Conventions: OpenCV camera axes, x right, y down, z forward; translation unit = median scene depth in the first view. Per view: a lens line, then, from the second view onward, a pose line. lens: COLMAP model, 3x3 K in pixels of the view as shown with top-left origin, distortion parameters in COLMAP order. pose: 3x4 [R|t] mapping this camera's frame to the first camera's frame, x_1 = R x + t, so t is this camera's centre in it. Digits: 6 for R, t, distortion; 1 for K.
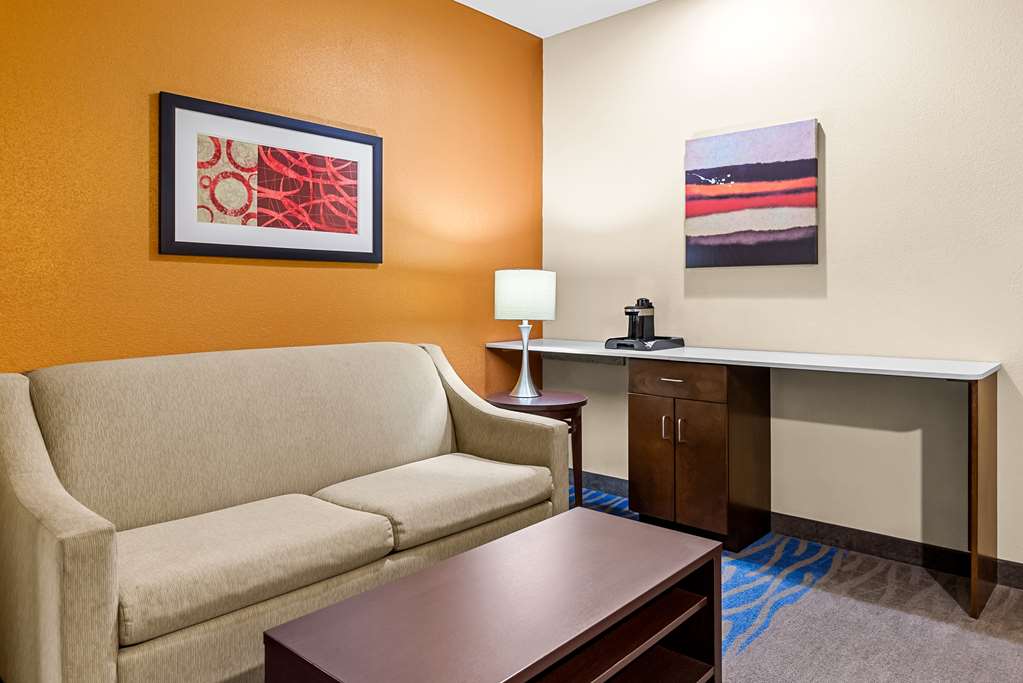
lens RADIAL K [[690.7, 0, 558.7], [0, 690.7, 293.7], [0, 0, 1]] dist [0.007259, 0.004599]
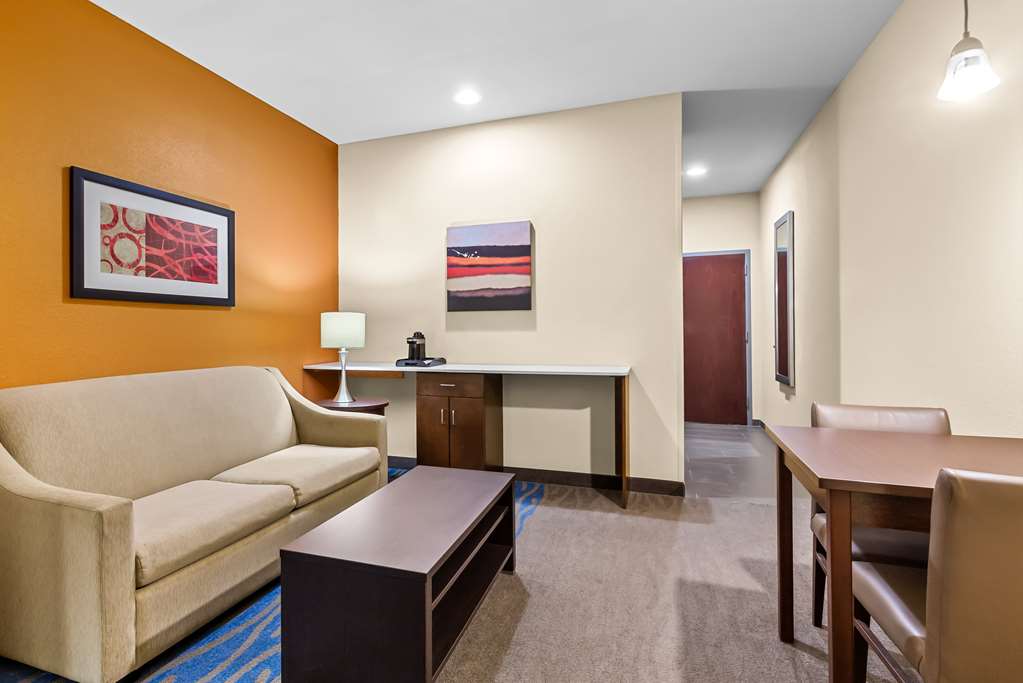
lens RADIAL K [[498.0, 0, 495.8], [0, 498.0, 328.6], [0, 0, 1]] dist [0.018237, -0.000612]
pose [[0.935976, -0.004238, 0.352040, -0.133249], [0.004656, 0.999989, -0.000342, 0.000780], [-0.352034, 0.001959, 0.935985, -0.074034]]
